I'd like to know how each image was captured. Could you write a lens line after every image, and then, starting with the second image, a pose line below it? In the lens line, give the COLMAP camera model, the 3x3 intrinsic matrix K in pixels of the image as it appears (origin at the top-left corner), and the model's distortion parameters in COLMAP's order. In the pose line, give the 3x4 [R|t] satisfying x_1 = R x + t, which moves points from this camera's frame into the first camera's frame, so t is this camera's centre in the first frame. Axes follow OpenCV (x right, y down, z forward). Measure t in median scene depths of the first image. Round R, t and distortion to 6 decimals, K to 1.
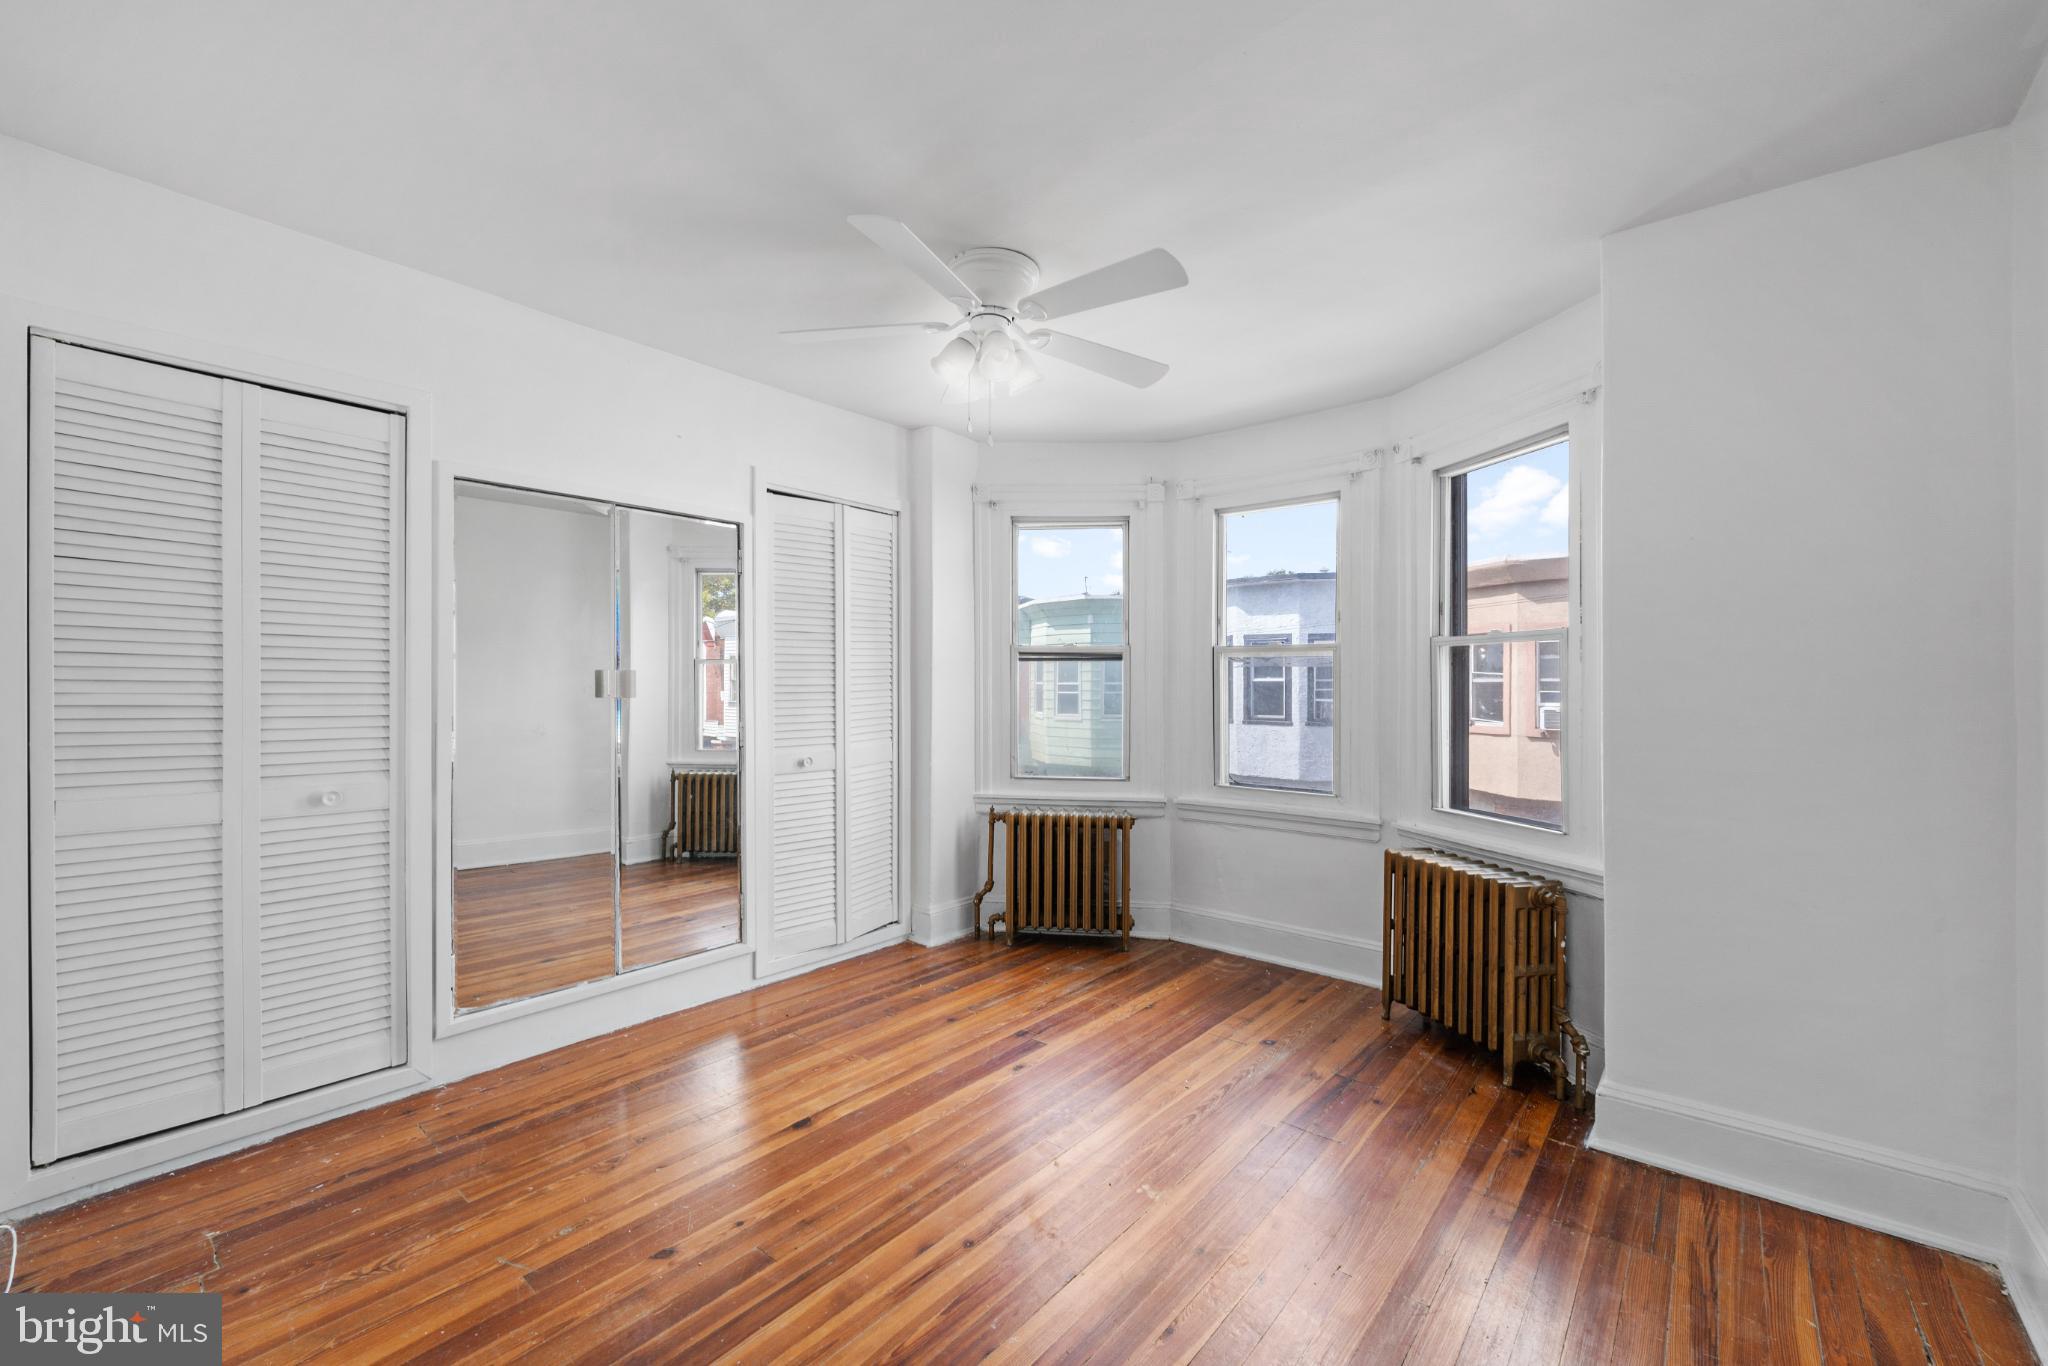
lens RADIAL K [[840.0, 0, 1018.2], [0, 840.0, 691.7], [0, 0, 1]] dist [-0.000151, 0.000505]
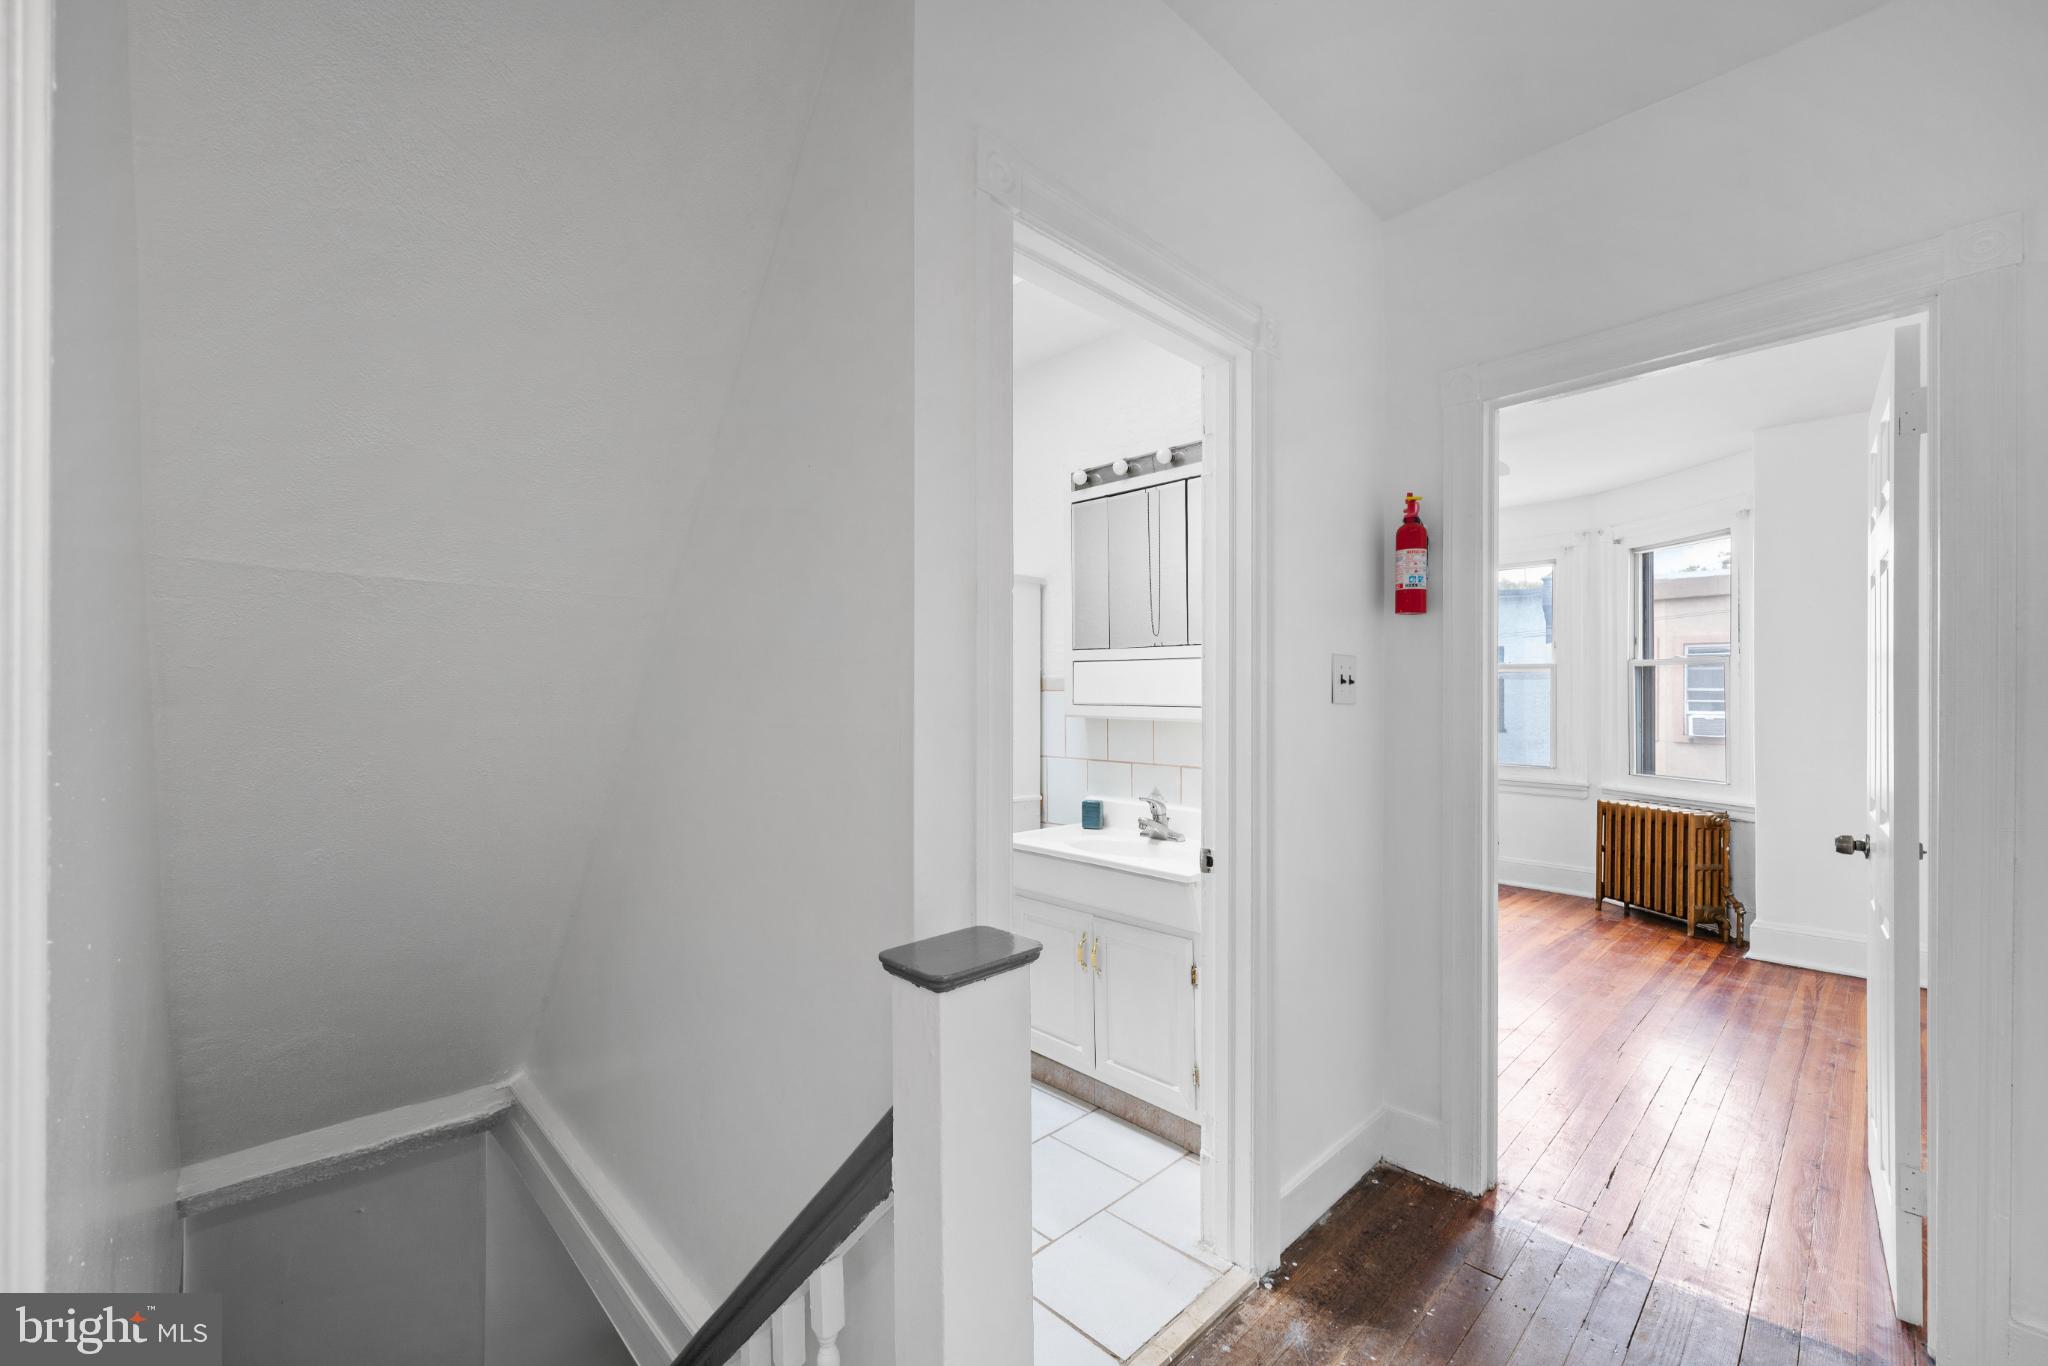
lens RADIAL K [[840.0, 0, 1011.2], [0, 840.0, 698.1], [0, 0, 1]] dist [-0.000151, 0.000505]
pose [[0.993699, 0.003198, -0.112036, -0.523254], [-0.003687, 0.999985, -0.004155, 0.015759], [0.112021, 0.004542, 0.993695, -0.738023]]
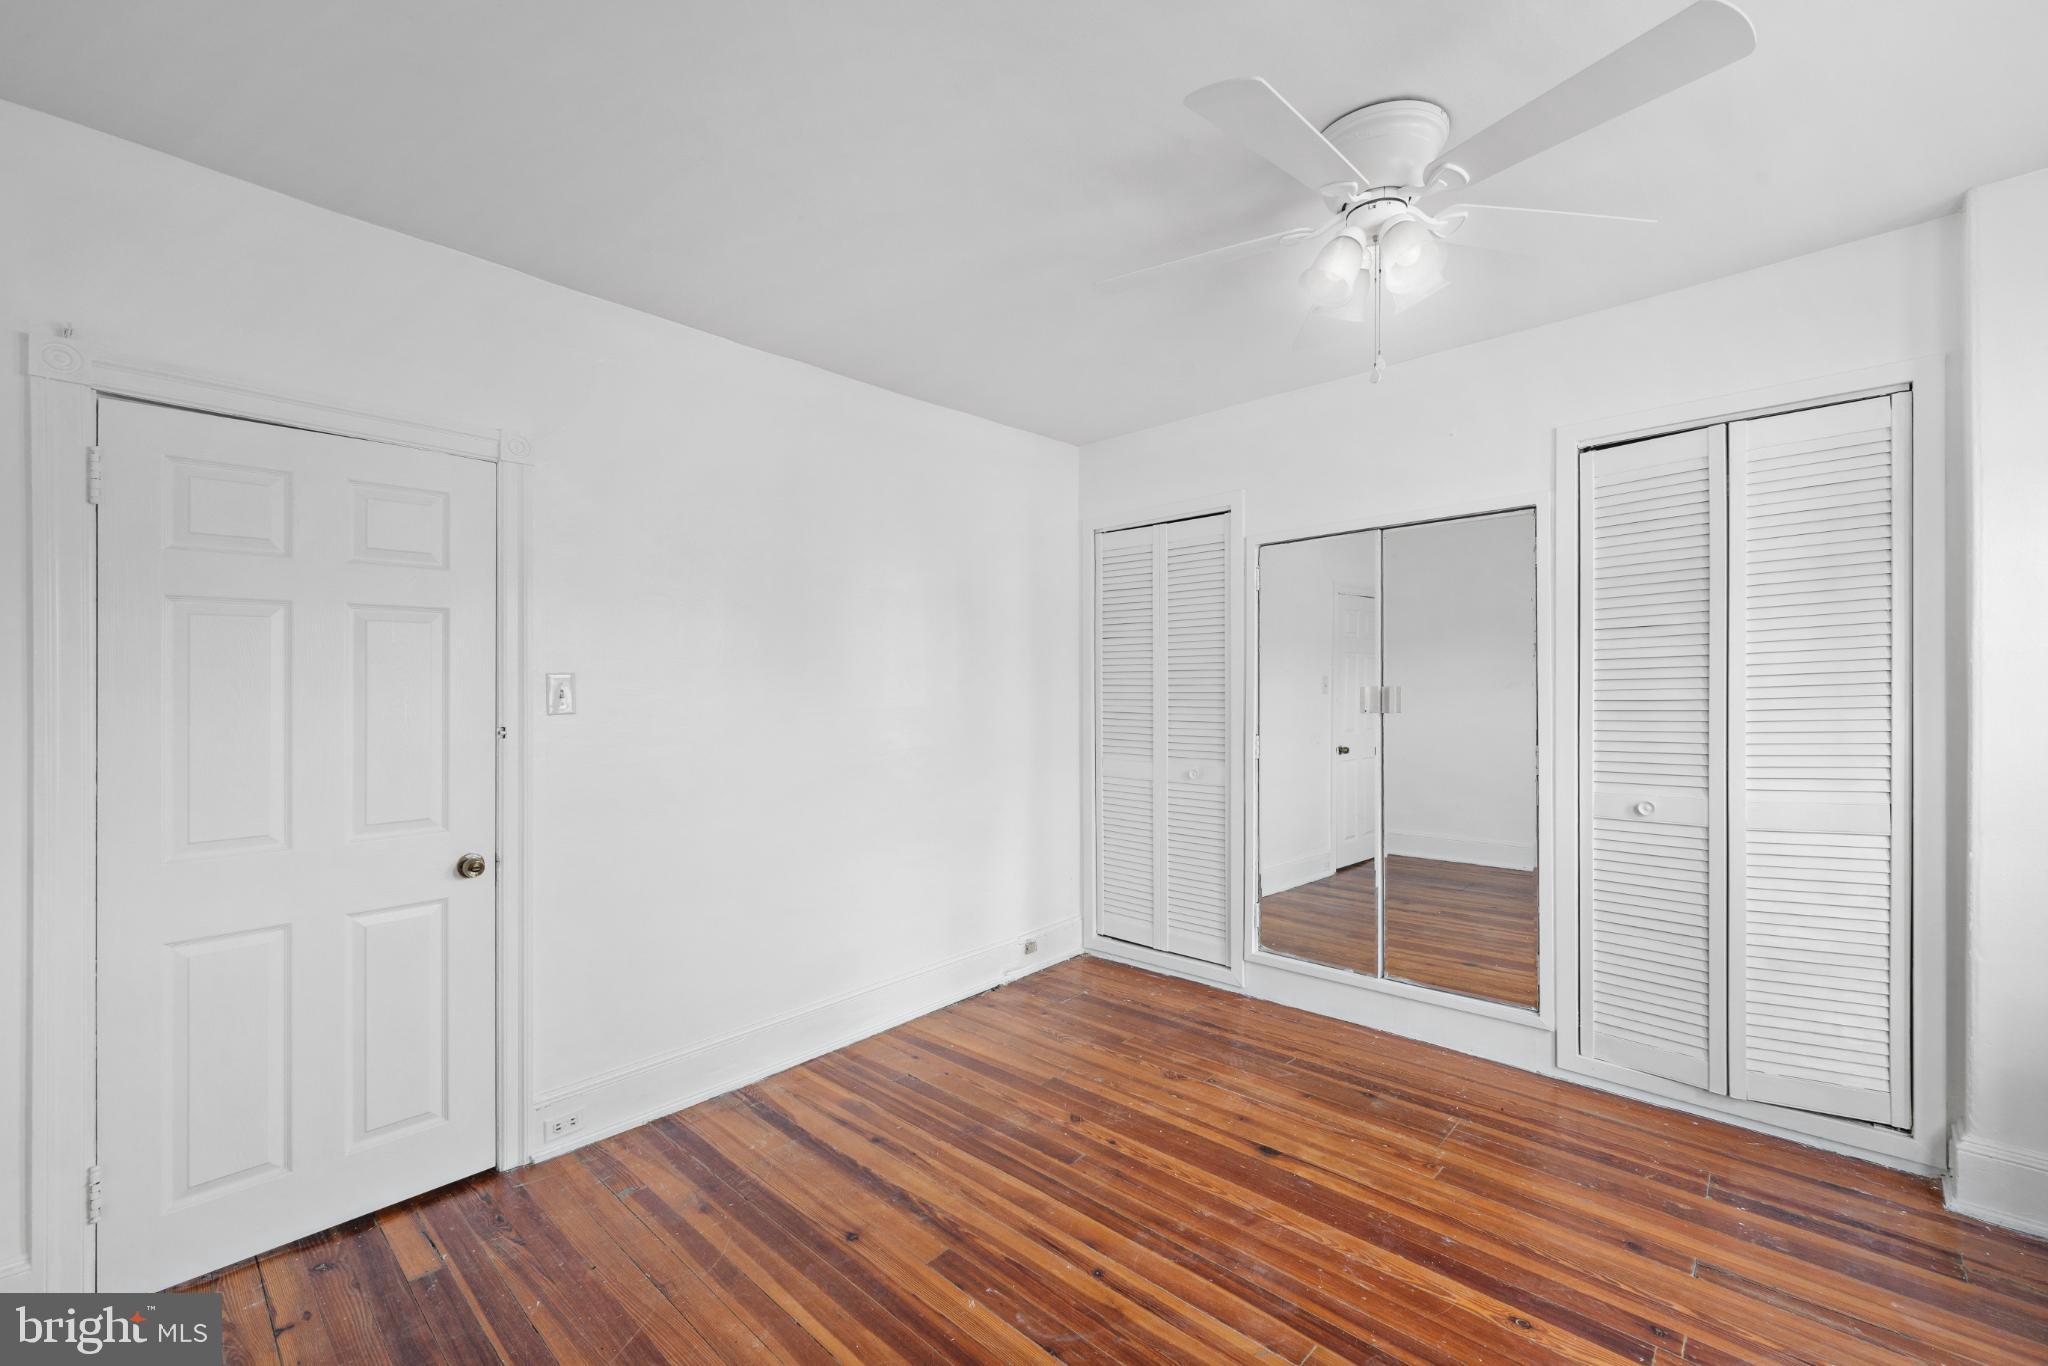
lens RADIAL K [[840.0, 0, 1011.7], [0, 840.0, 684.6], [0, 0, 1]] dist [-0.000151, 0.000505]
pose [[-0.068201, -0.006274, -0.997652, 0.749598], [0.004934, 0.999966, -0.006626, -0.029993], [0.997659, -0.005375, -0.068168, 0.763315]]
